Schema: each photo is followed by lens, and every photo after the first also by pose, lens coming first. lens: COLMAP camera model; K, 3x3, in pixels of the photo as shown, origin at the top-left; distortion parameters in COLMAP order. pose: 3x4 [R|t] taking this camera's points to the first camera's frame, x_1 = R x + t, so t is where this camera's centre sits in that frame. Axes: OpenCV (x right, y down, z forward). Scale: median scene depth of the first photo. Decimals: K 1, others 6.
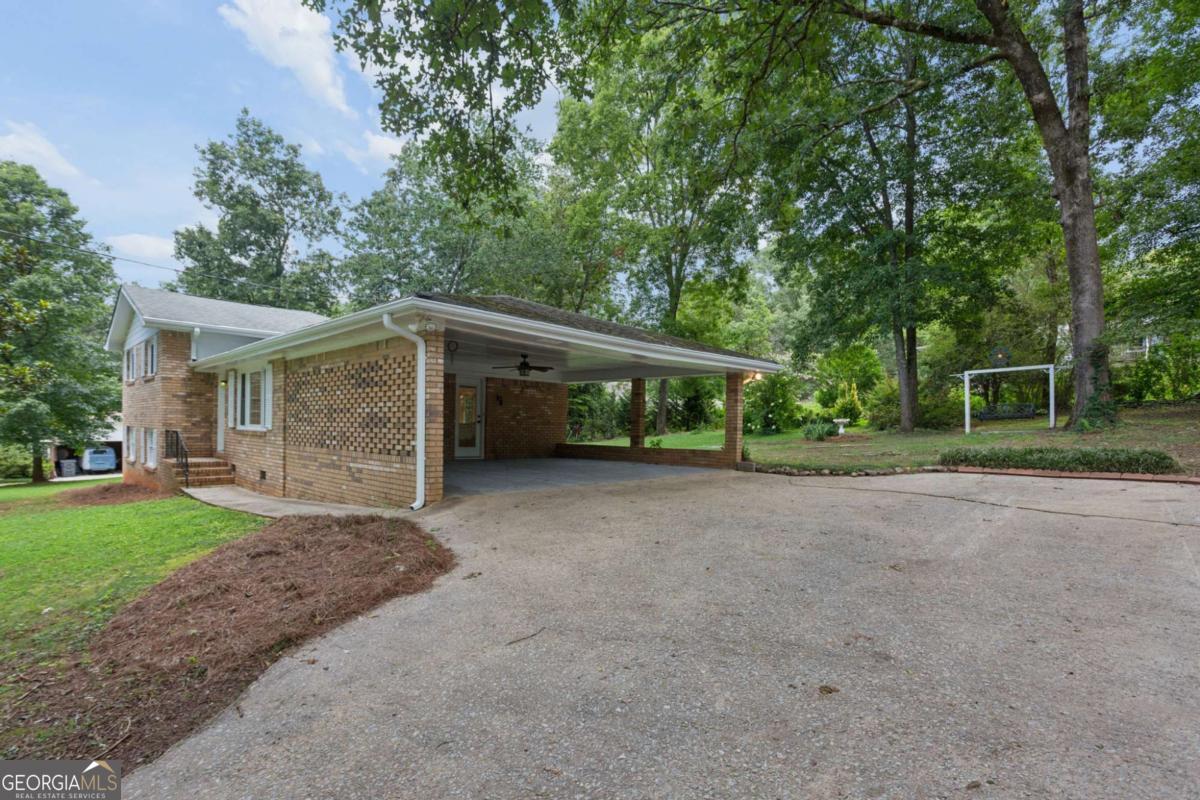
lens RADIAL K [[579.2, 0, 606.2], [0, 579.2, 403.8], [0, 0, 1]] dist [0.007587, 0.001740]
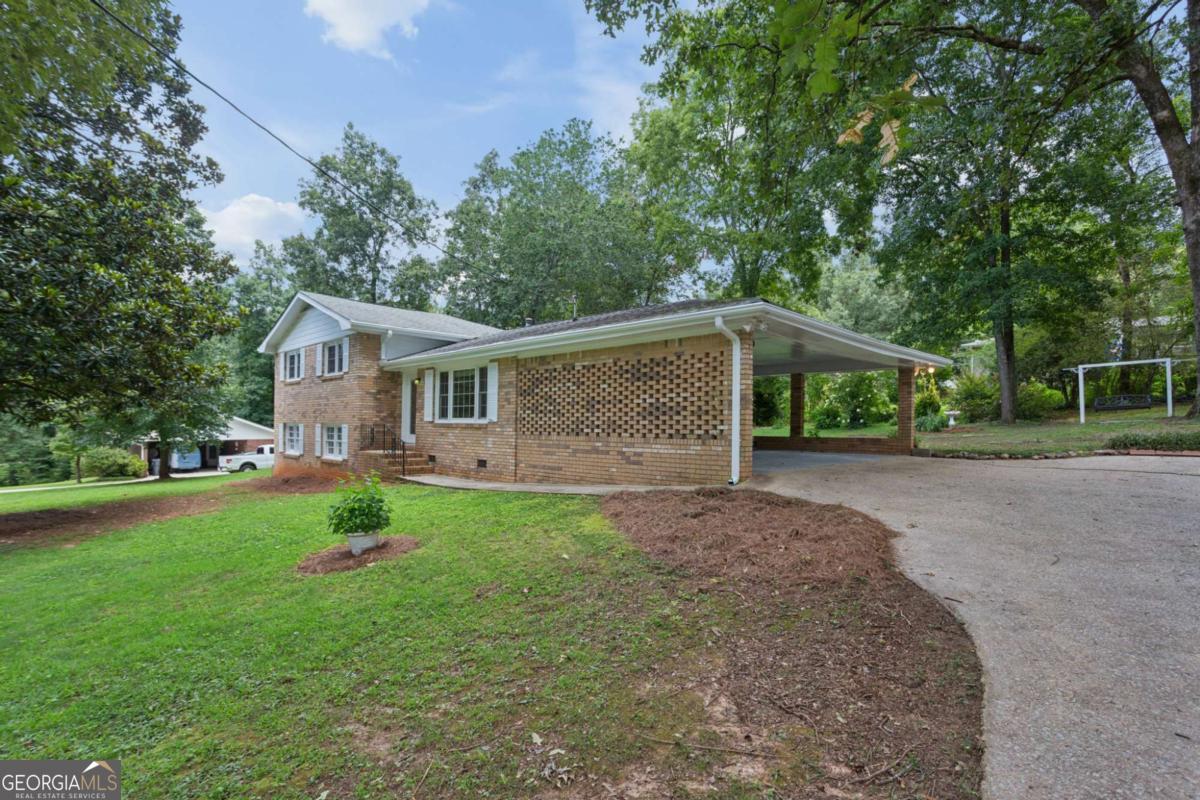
lens RADIAL K [[579.2, 0, 612.2], [0, 579.2, 390.4], [0, 0, 1]] dist [0.007587, 0.001740]
pose [[0.999967, -0.007674, 0.002777, -0.244168], [0.007734, 0.999718, -0.022454, 0.007900], [-0.002604, 0.022475, 0.999744, -0.069185]]
